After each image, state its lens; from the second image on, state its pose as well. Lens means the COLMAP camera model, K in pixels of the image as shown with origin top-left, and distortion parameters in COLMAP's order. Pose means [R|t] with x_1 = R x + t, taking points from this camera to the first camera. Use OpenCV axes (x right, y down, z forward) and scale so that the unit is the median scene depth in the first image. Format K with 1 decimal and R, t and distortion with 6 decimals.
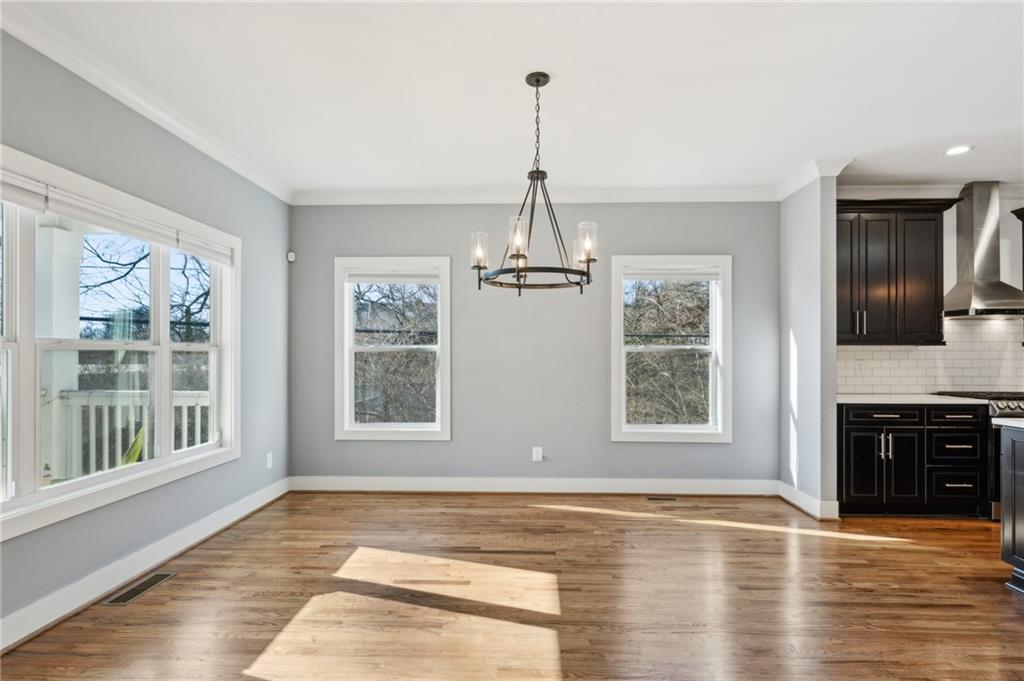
lens RADIAL K [[502.1, 0, 533.9], [0, 502.1, 355.3], [0, 0, 1]] dist [-0.005354, 0.000475]
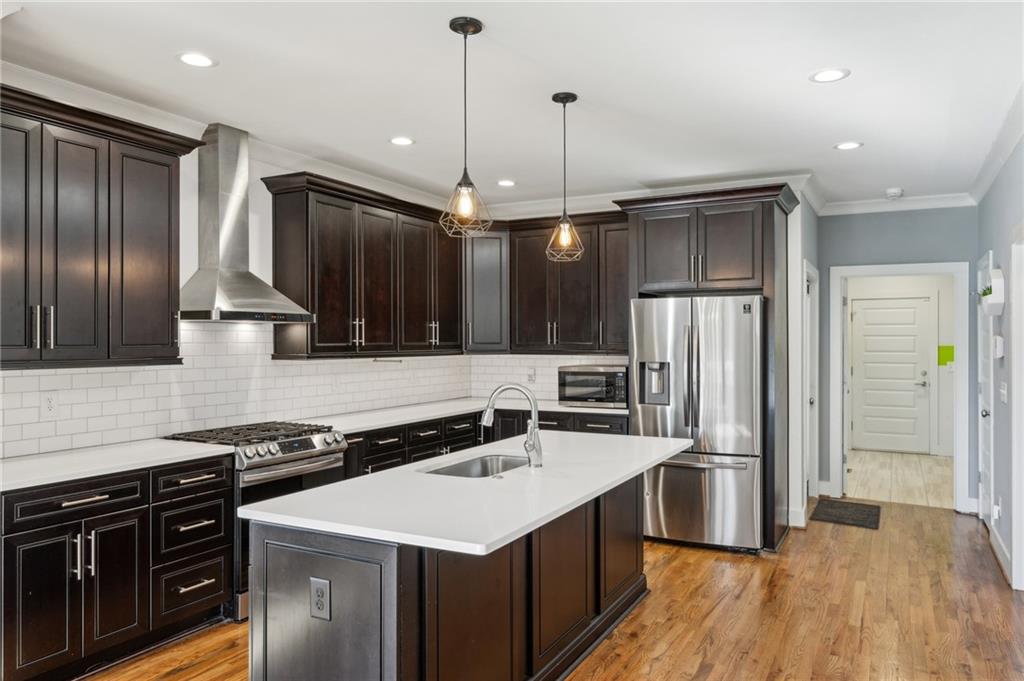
lens RADIAL K [[723.3, 0, 514.7], [0, 723.3, 340.1], [0, 0, 1]] dist [0.004785, 0.006886]
pose [[0.451094, 0.003666, 0.892469, 0.187219], [-0.002420, 0.999993, -0.002885, -0.050299], [-0.892473, -0.000858, 0.451099, 0.200846]]
